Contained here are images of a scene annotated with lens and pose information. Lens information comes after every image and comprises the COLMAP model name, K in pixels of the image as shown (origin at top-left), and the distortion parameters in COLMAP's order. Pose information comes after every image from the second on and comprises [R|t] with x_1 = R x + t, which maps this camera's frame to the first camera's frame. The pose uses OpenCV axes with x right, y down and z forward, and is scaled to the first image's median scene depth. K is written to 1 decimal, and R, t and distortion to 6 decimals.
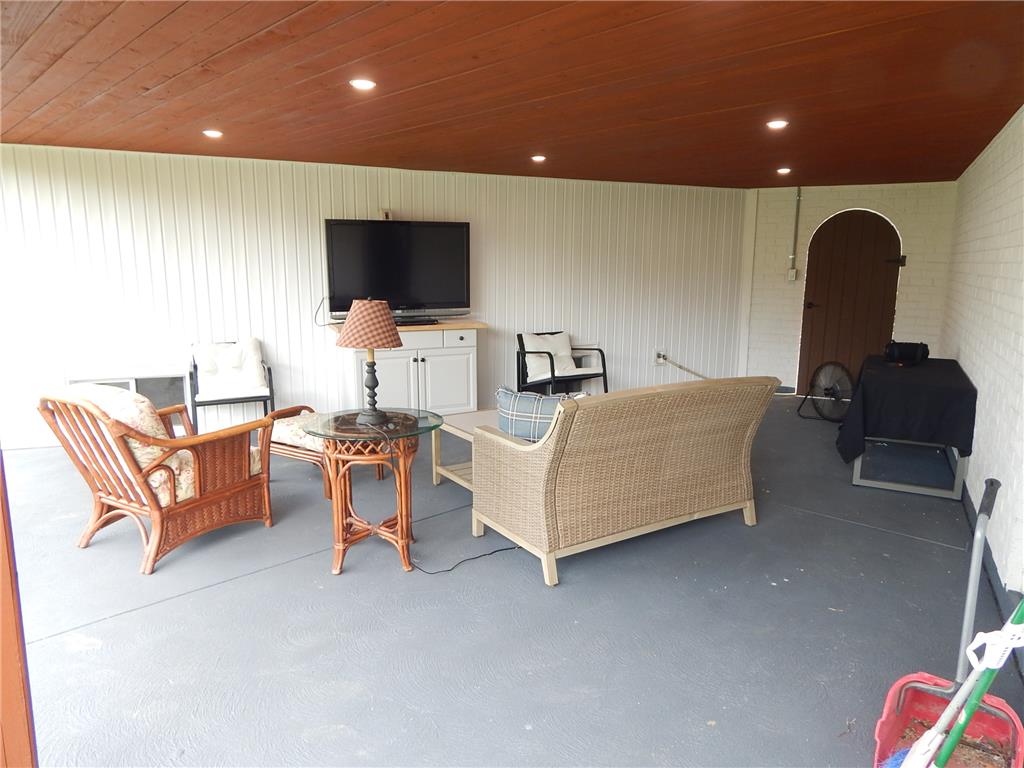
lens RADIAL K [[686.3, 0, 518.5], [0, 686.3, 376.9], [0, 0, 1]] dist [0.019259, -0.001320]
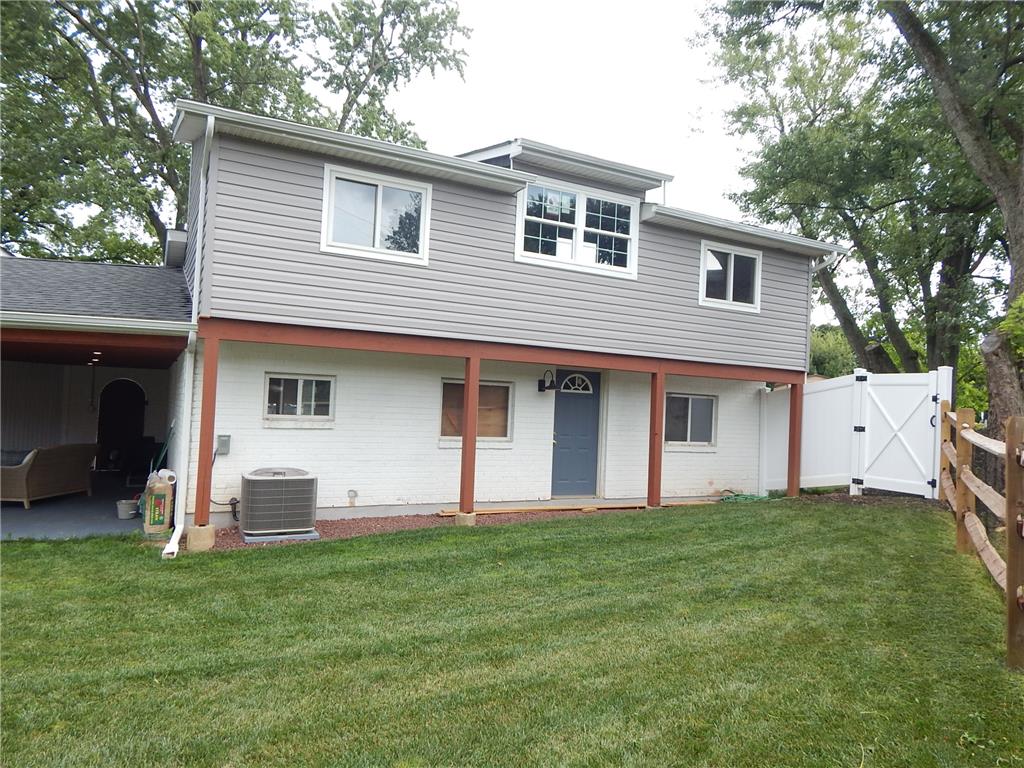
lens RADIAL K [[686.3, 0, 518.5], [0, 686.3, 376.9], [0, 0, 1]] dist [0.019259, -0.001320]
pose [[0.567672, 0.047105, 0.821906, -1.217075], [0.103603, 0.986337, -0.128085, 0.317696], [-0.816710, 0.157862, 0.555035, -2.498175]]
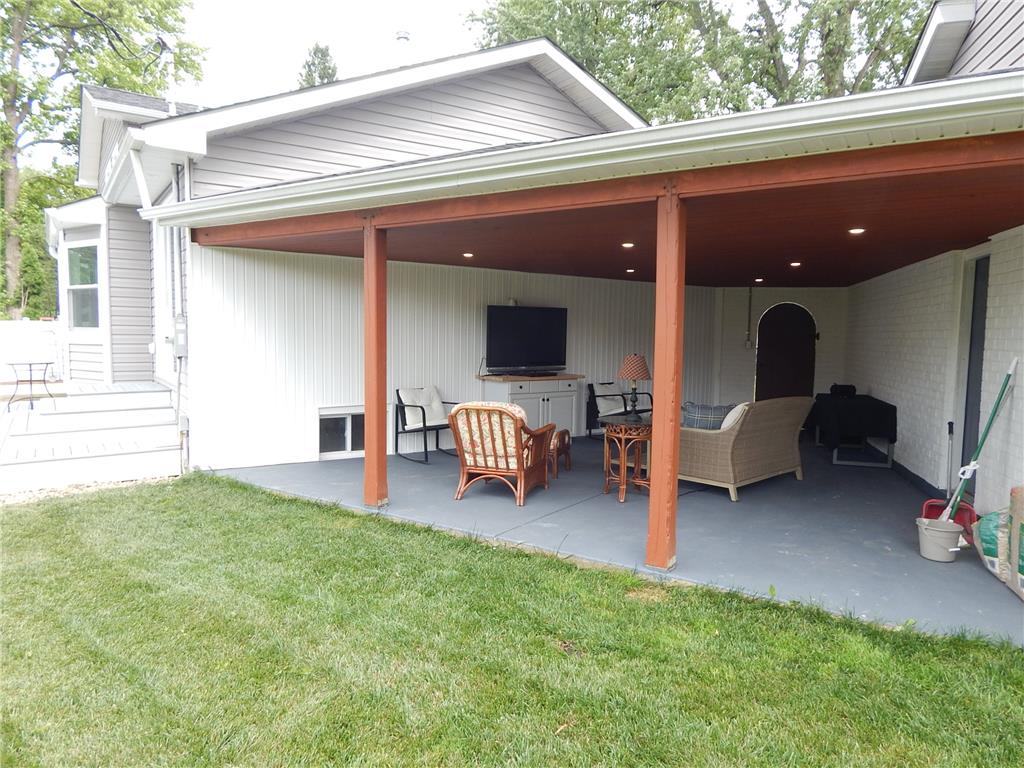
lens RADIAL K [[686.3, 0, 518.5], [0, 686.3, 376.9], [0, 0, 1]] dist [0.019259, -0.001320]
pose [[0.977556, -0.003006, 0.210656, -0.876146], [0.024212, 0.994876, -0.098160, 0.118837], [-0.209282, 0.101057, 0.972619, -0.727023]]
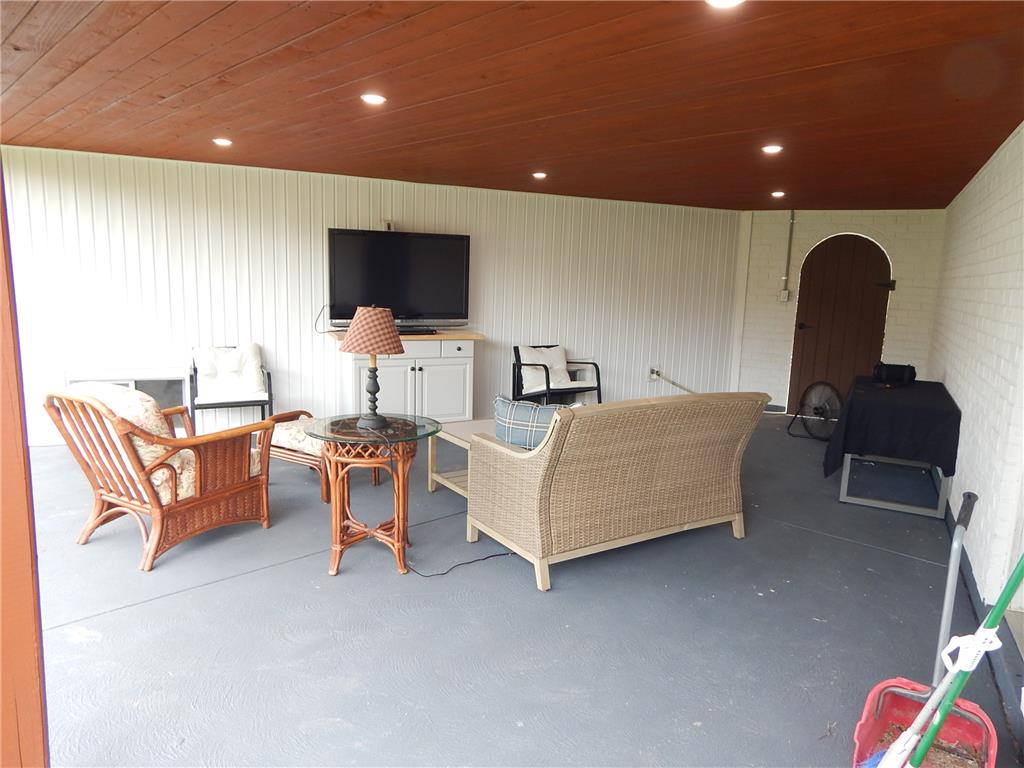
lens RADIAL K [[686.3, 0, 518.5], [0, 686.3, 376.9], [0, 0, 1]] dist [0.019259, -0.001320]
pose [[0.999616, 0.025723, 0.010325, -0.007626], [-0.025499, 0.999450, -0.021221, 0.007793], [-0.010865, 0.020950, 0.999721, -0.025705]]
